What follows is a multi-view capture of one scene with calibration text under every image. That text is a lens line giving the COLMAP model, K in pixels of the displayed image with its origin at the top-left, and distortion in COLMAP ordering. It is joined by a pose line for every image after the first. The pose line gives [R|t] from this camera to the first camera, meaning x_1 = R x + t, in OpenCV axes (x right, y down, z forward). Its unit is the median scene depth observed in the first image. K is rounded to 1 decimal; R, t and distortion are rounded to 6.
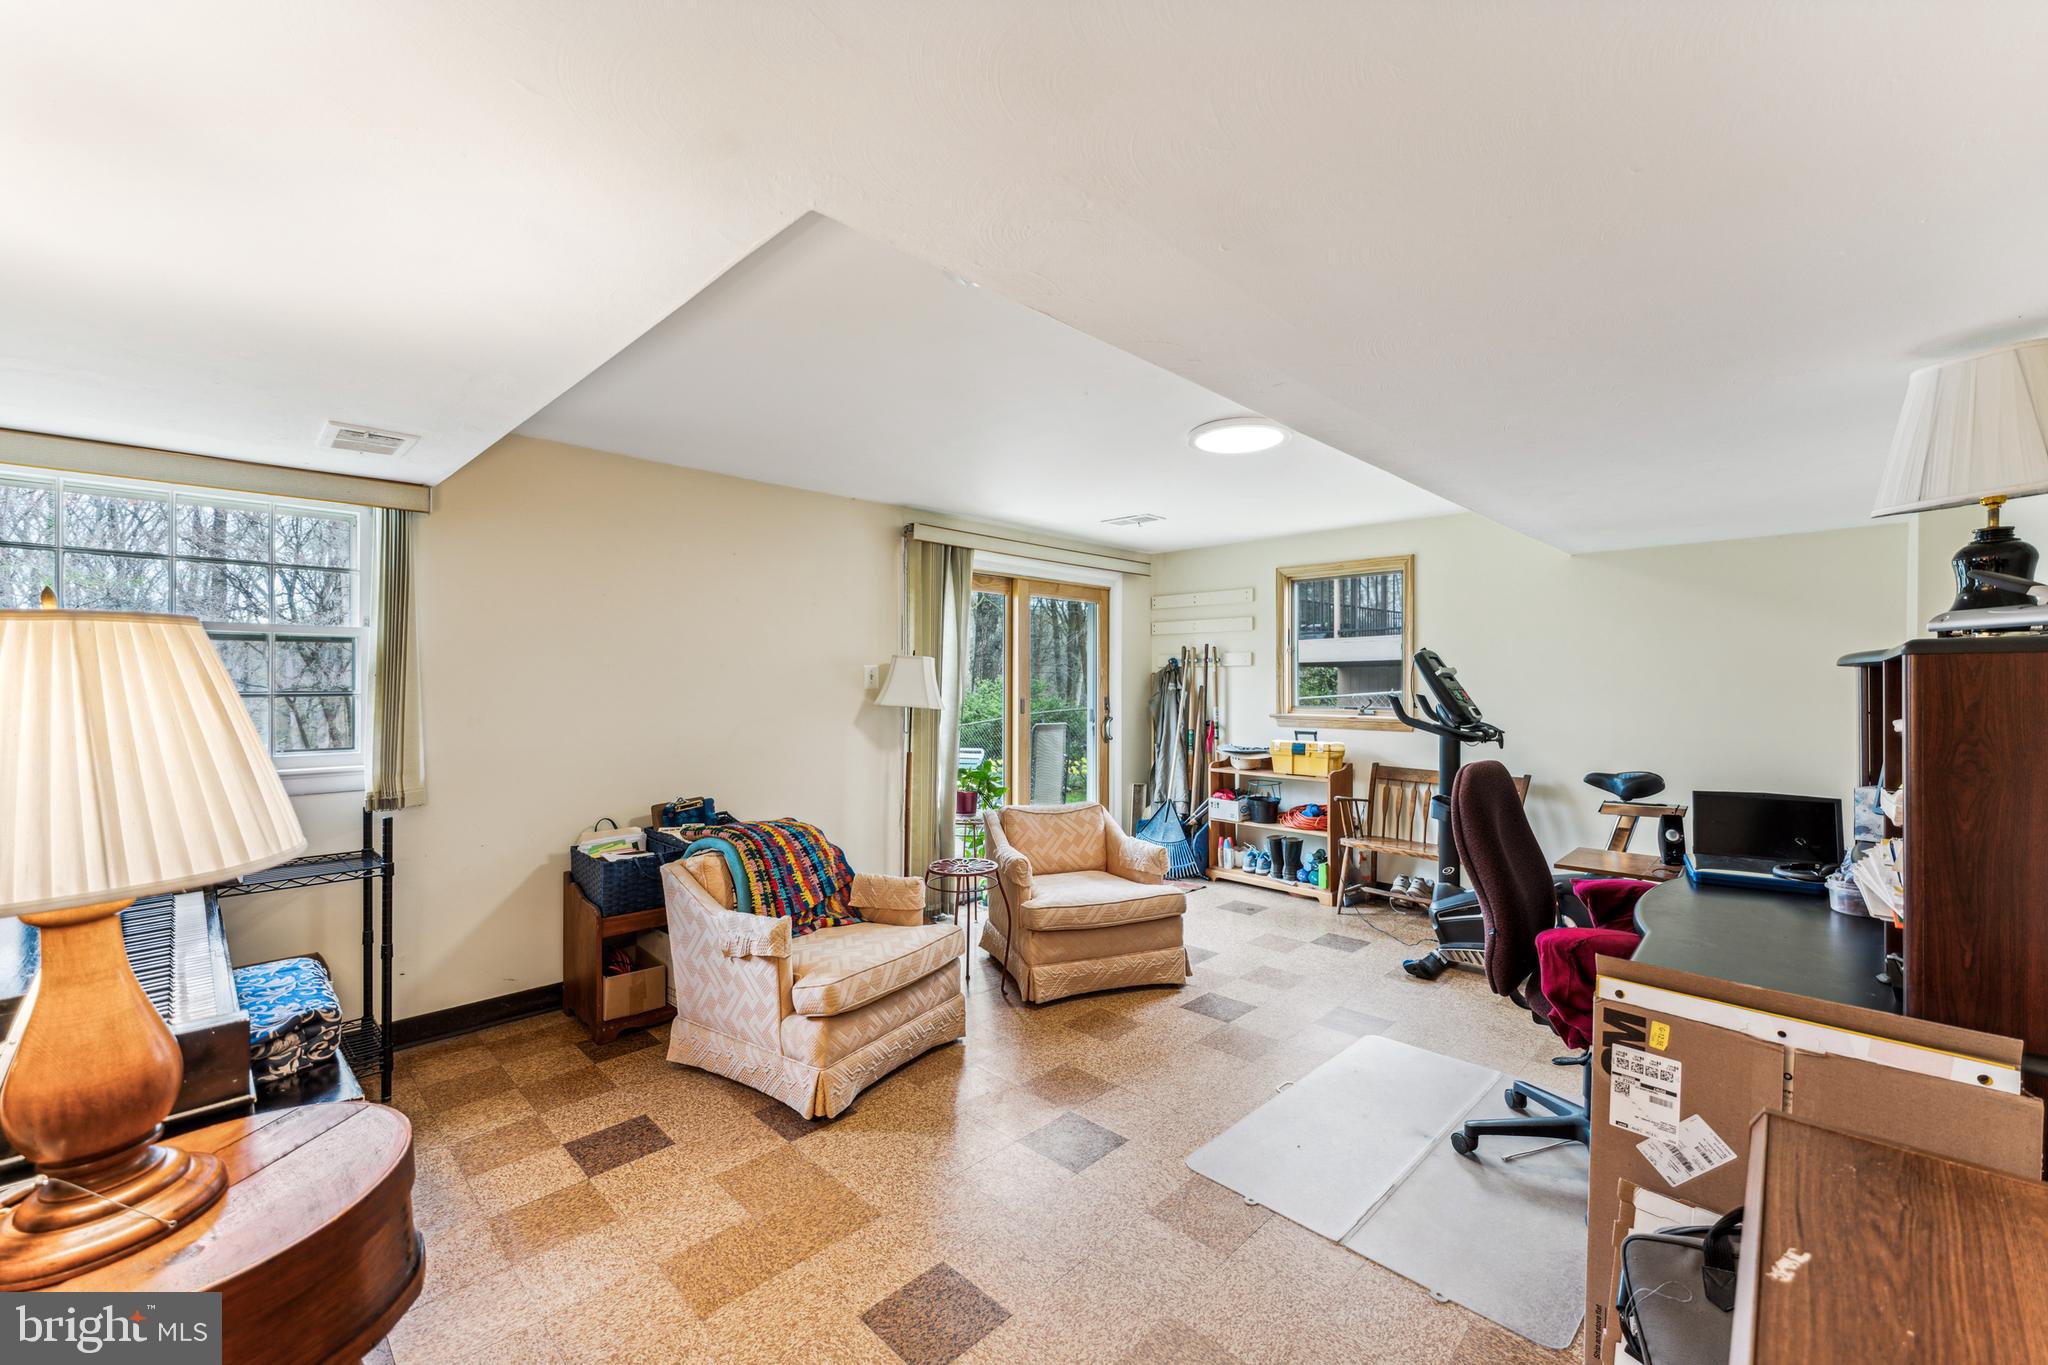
lens RADIAL K [[826.8, 0, 1029.9], [0, 826.8, 679.4], [0, 0, 1]] dist [-0.000145, -0.000129]
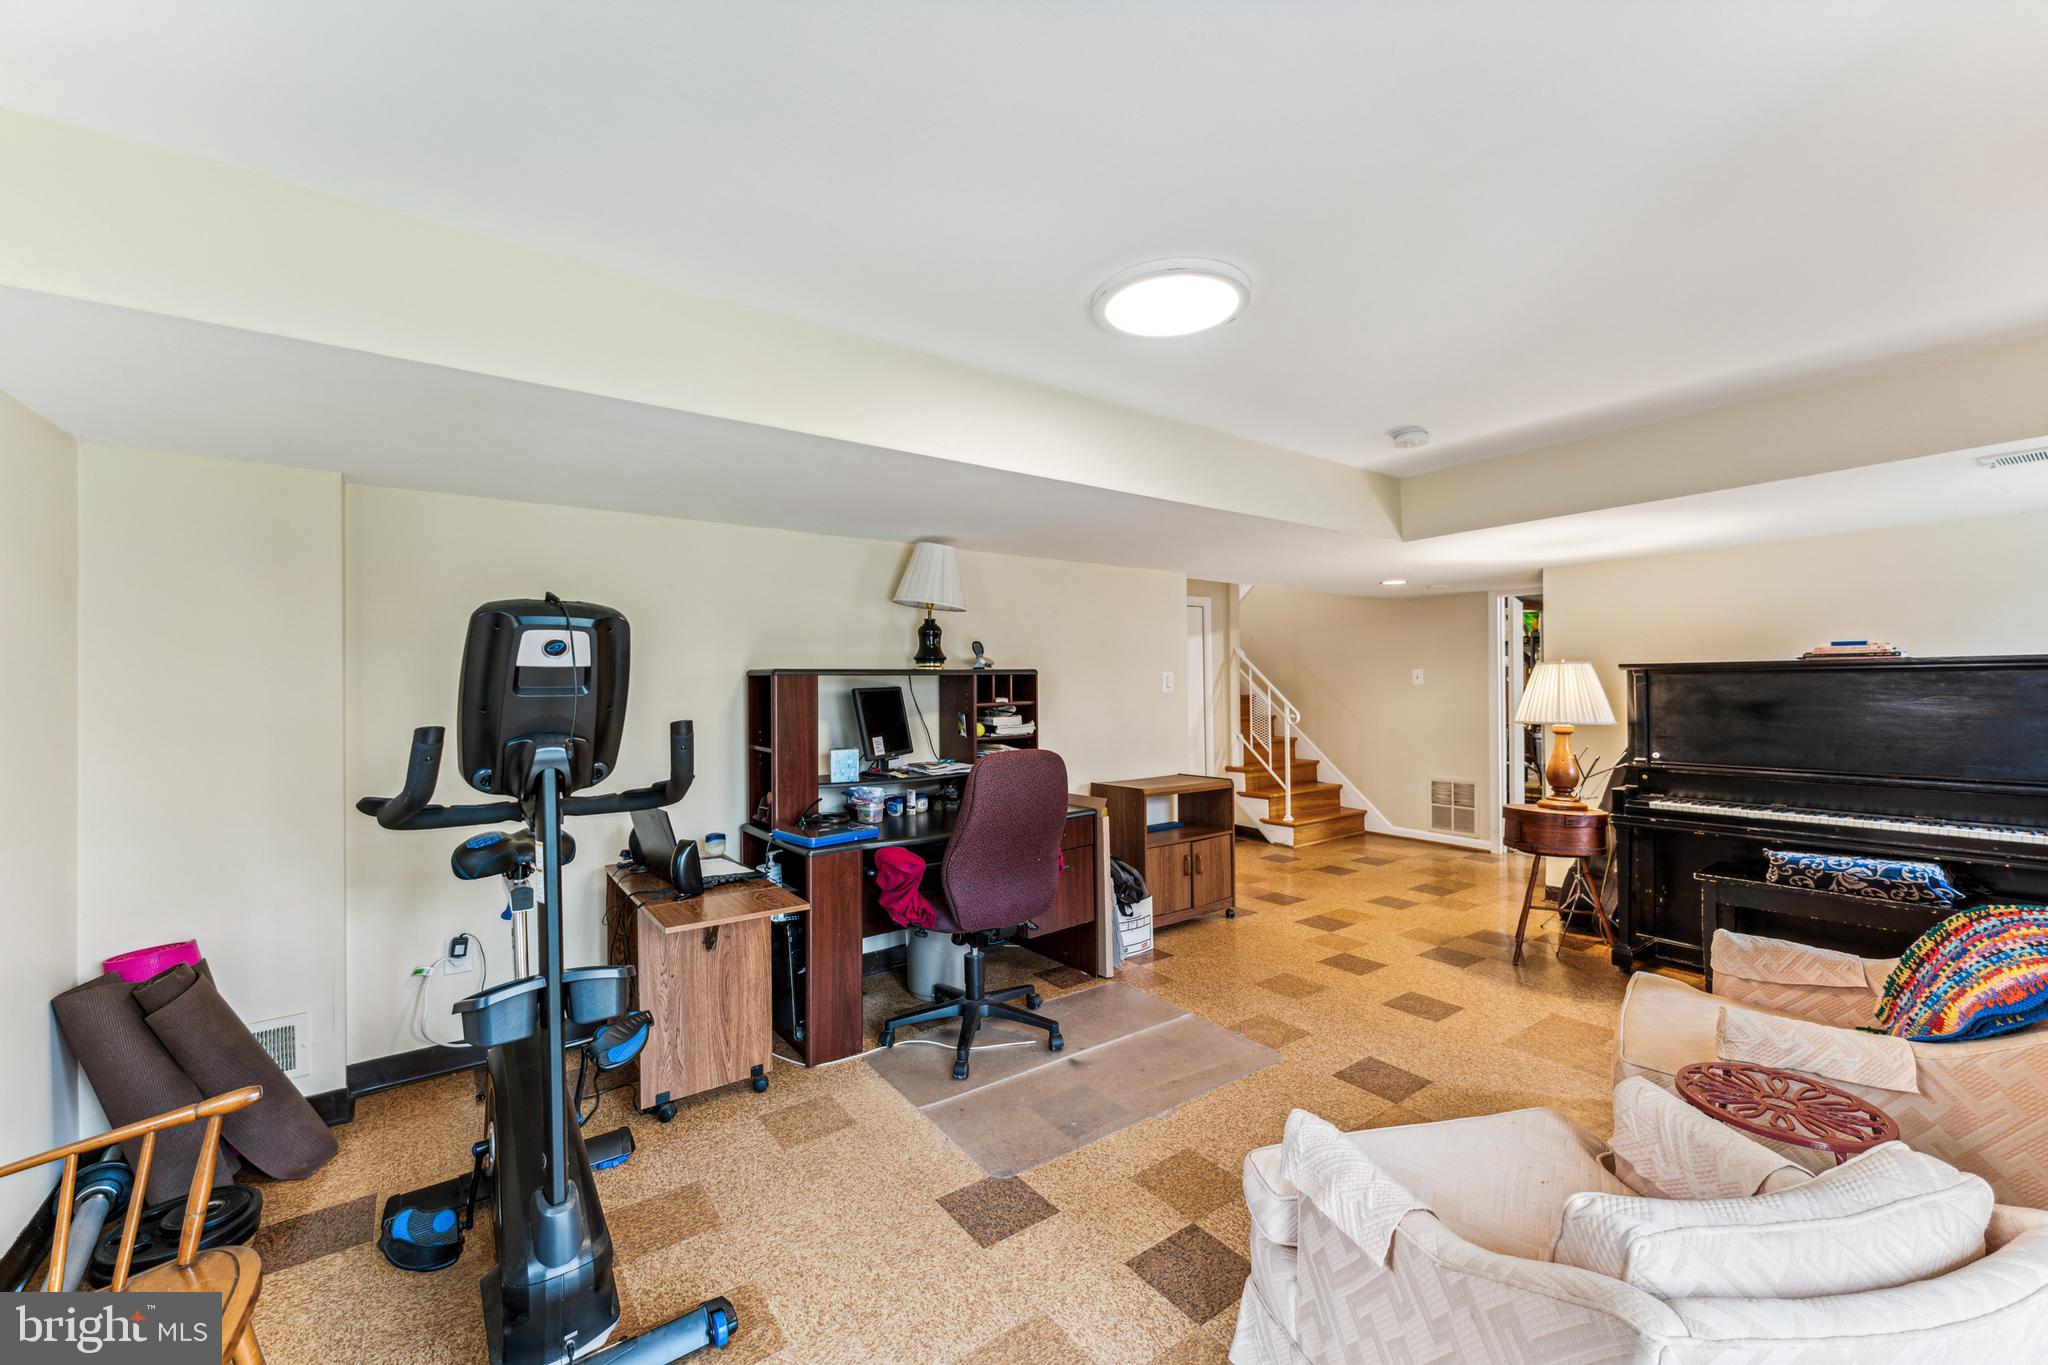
lens RADIAL K [[826.8, 0, 1029.9], [0, 826.8, 679.4], [0, 0, 1]] dist [-0.000145, -0.000129]
pose [[-0.987828, 0.013783, 0.154935, 0.411568], [0.012398, 0.999874, -0.009902, 0.009463], [-0.155052, -0.007860, -0.987875, 2.603410]]
